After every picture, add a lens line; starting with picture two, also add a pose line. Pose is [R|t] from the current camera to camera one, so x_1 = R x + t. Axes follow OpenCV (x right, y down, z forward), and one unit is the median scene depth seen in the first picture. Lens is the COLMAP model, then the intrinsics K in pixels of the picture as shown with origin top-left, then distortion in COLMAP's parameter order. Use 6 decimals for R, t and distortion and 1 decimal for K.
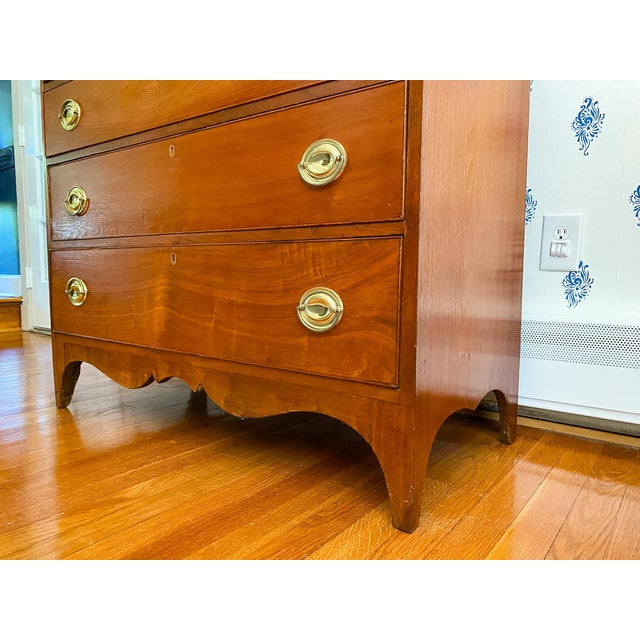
lens RADIAL K [[489.4, 0, 322.1], [0, 489.4, 315.0], [0, 0, 1]] dist [0.034531, -0.046116]
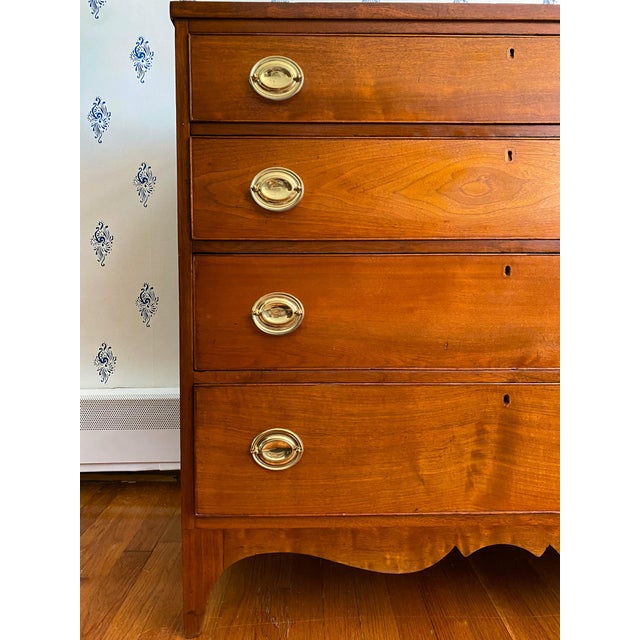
lens RADIAL K [[489.4, 0, 320.8], [0, 489.4, 322.6], [0, 0, 1]] dist [0.034531, -0.046116]
pose [[0.795765, -0.037367, 0.604452, -1.147286], [0.060390, 0.998016, -0.017806, -0.273041], [-0.602587, 0.050672, 0.796443, 0.585277]]
